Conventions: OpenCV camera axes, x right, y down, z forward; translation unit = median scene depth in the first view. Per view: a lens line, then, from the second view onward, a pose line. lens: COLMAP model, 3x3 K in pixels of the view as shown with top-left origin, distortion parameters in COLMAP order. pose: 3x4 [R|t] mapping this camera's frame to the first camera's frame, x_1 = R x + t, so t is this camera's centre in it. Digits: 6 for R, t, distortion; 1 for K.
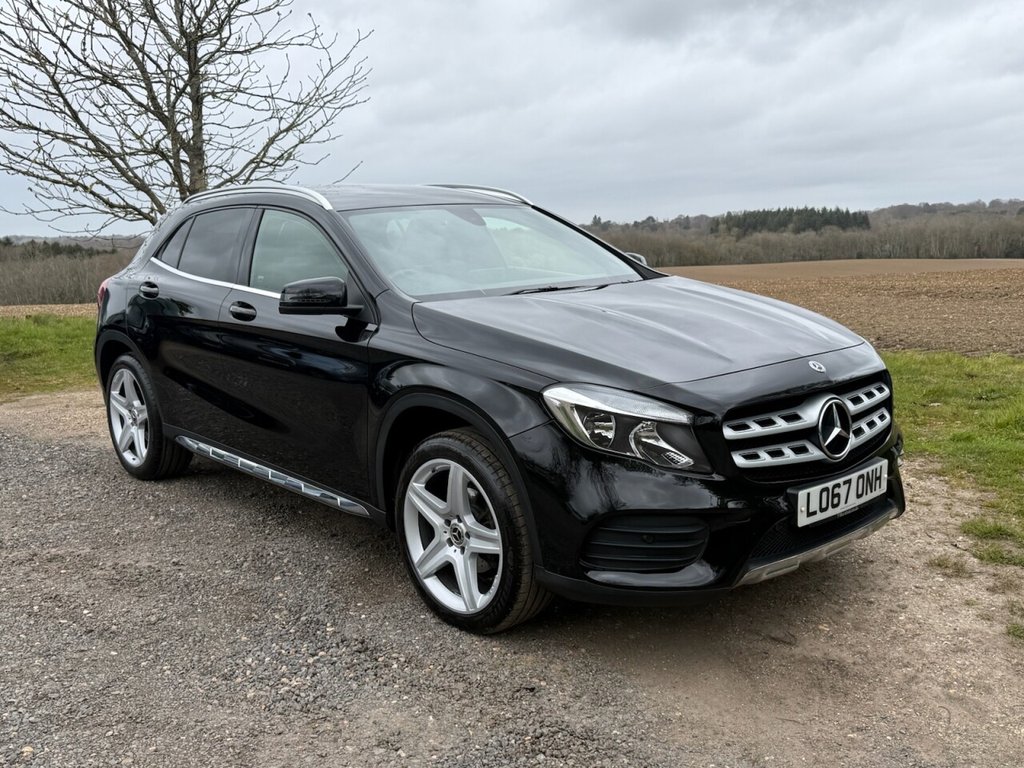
lens RADIAL K [[980.0, 0, 518.0], [0, 980.0, 386.1], [0, 0, 1]] dist [0.053710, 0.000000]
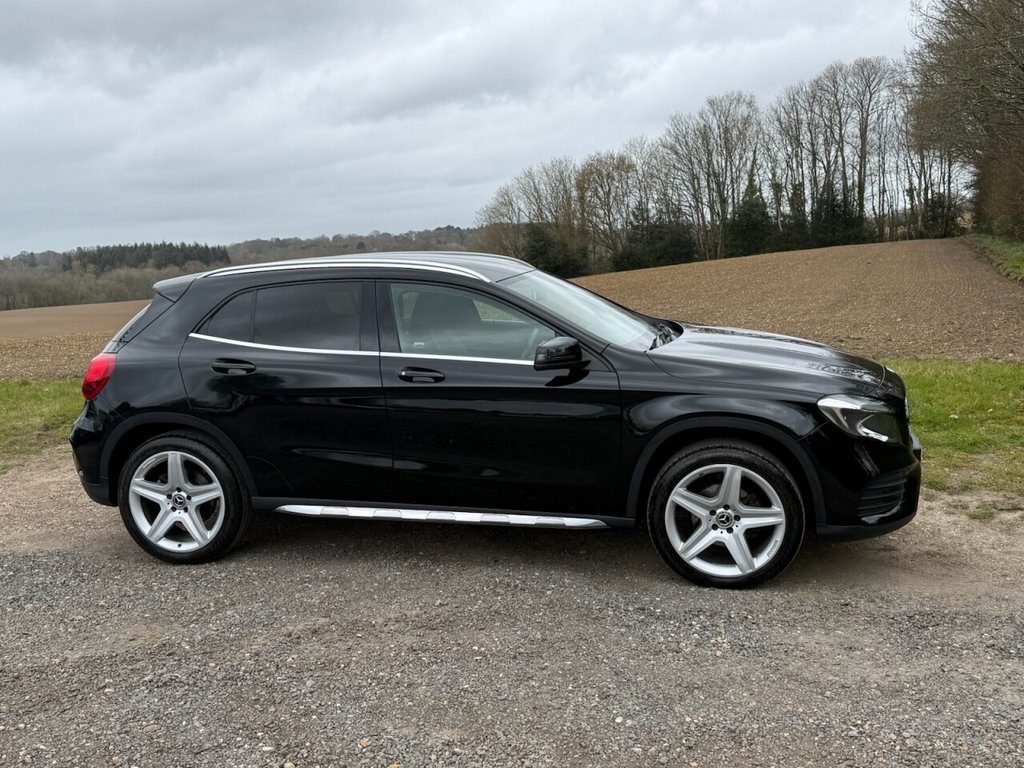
lens RADIAL K [[980.0, 0, 513.0], [0, 980.0, 399.3], [0, 0, 1]] dist [0.053710, 0.000000]
pose [[0.816551, -0.105334, 0.567581, -0.464018], [0.117446, 0.992961, 0.015314, -0.029964], [-0.565199, 0.054156, 0.823175, 0.018579]]
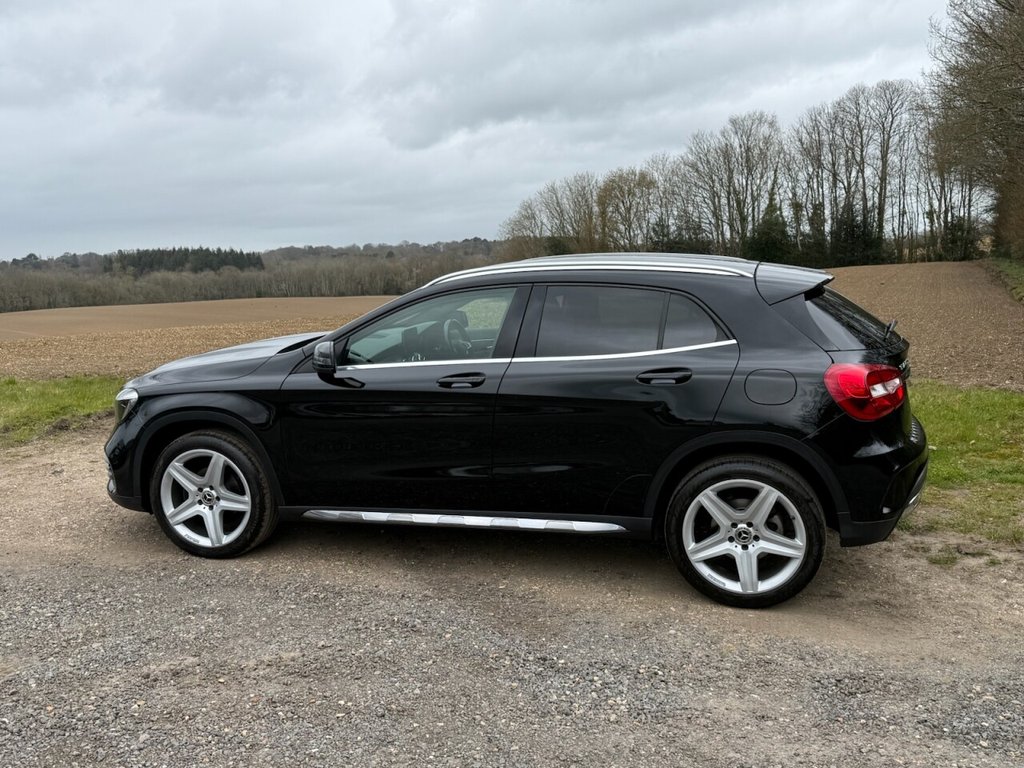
lens RADIAL K [[961.3, 0, 502.7], [0, 961.3, 405.1], [0, 0, 1]] dist [0.031097, 0.000000]
pose [[0.836888, -0.079548, 0.541563, -0.371496], [0.088963, 0.995996, 0.008821, -0.029956], [-0.540096, 0.040796, 0.840614, 0.036133]]
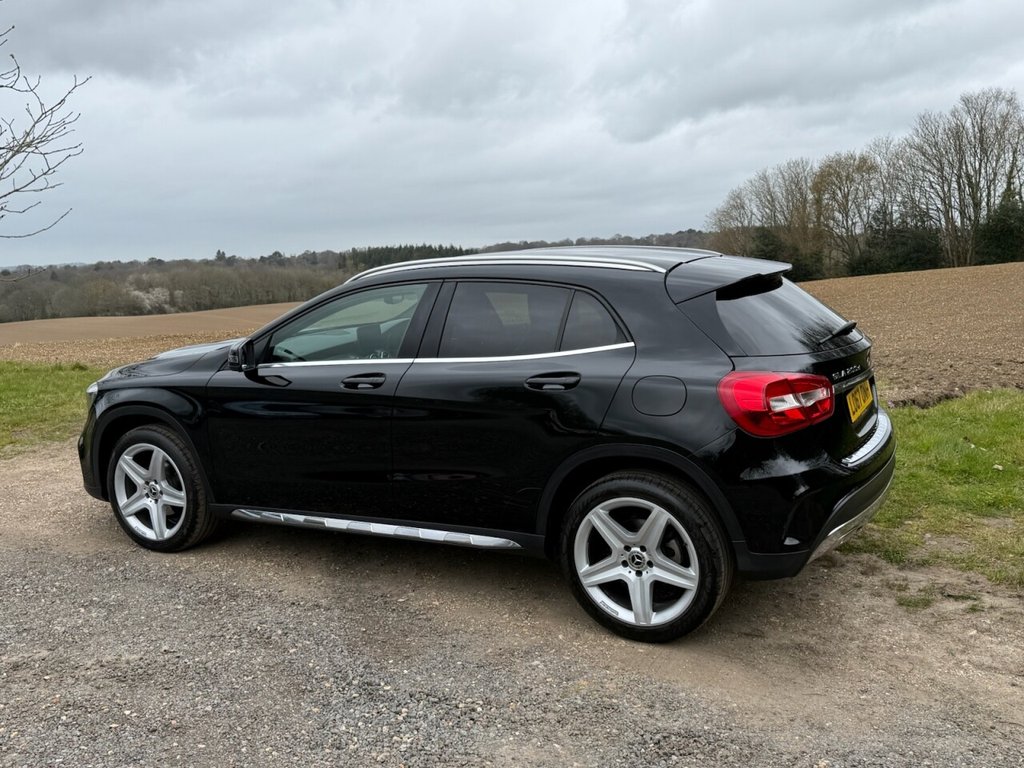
lens RADIAL K [[961.3, 0, 504.6], [0, 961.3, 392.2], [0, 0, 1]] dist [0.031097, 0.000000]
pose [[0.934833, -0.057121, 0.350463, -0.187011], [0.066392, 0.997689, -0.014484, -0.021519], [-0.348826, 0.036808, 0.936464, -0.014698]]
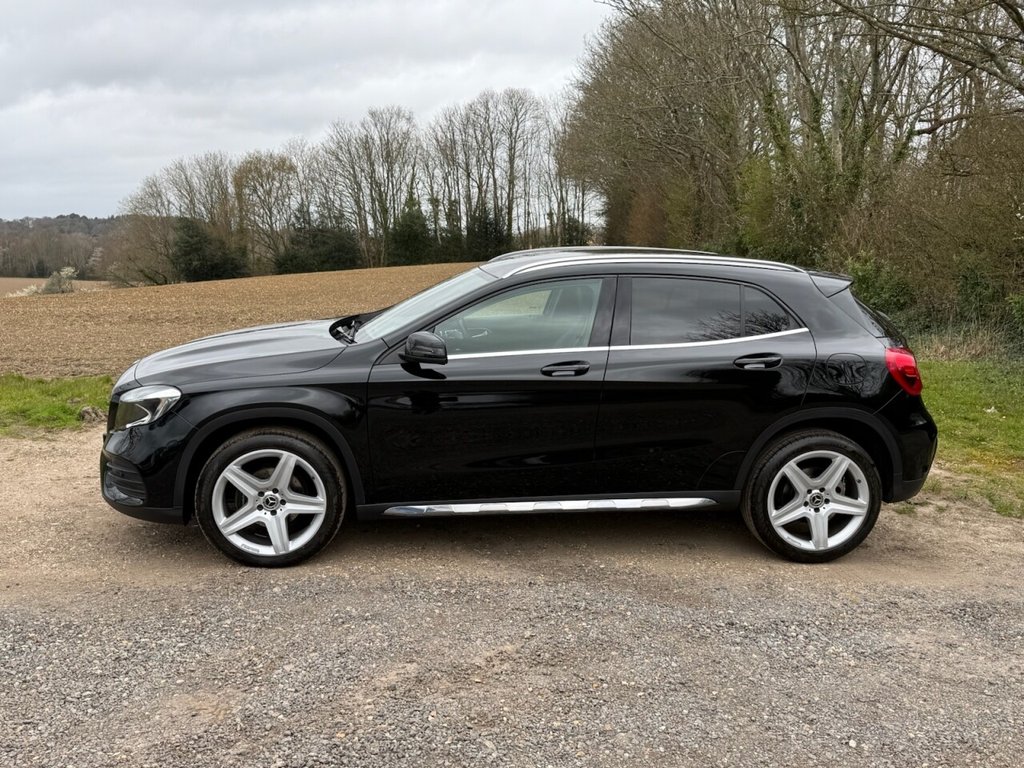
lens RADIAL K [[961.3, 0, 519.6], [0, 961.3, 401.3], [0, 0, 1]] dist [0.031097, 0.000000]
pose [[0.560299, -0.104759, 0.821639, -0.593420], [0.104750, 0.992967, 0.055171, -0.058967], [-0.821640, 0.055154, 0.567332, 0.234296]]
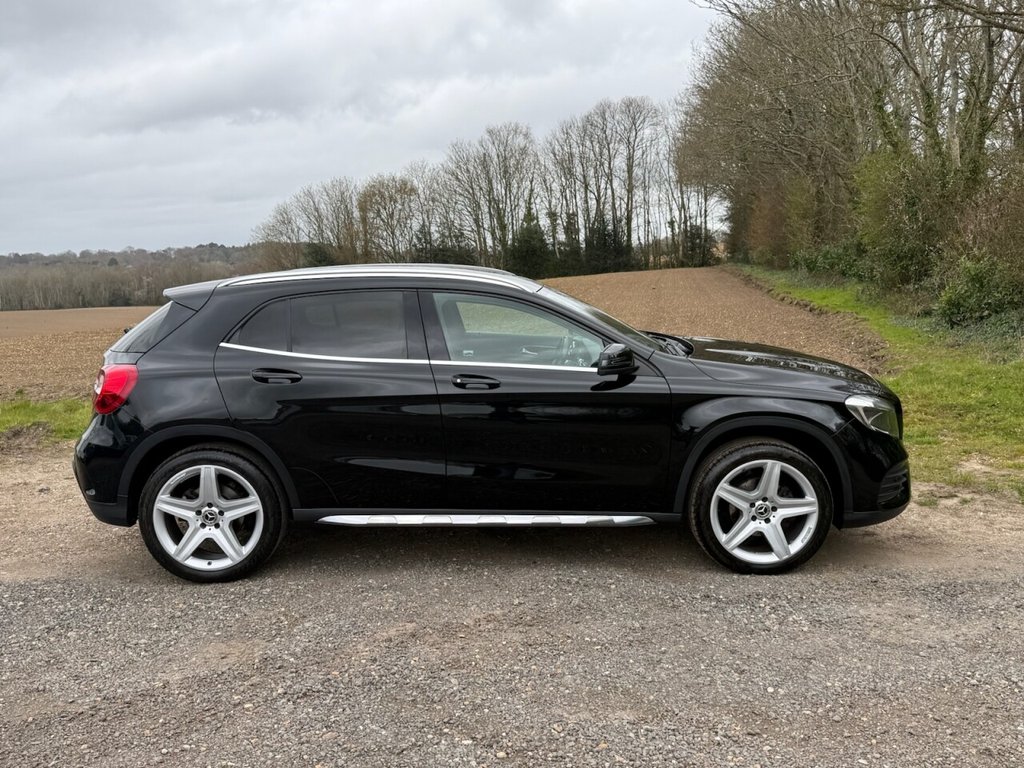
lens RADIAL K [[980.0, 0, 515.5], [0, 980.0, 397.2], [0, 0, 1]] dist [0.053710, 0.000000]
pose [[0.663707, -0.101053, 0.741135, -0.613252], [0.129440, 0.991400, 0.019259, -0.041828], [-0.736708, 0.083150, 0.671080, 0.118143]]
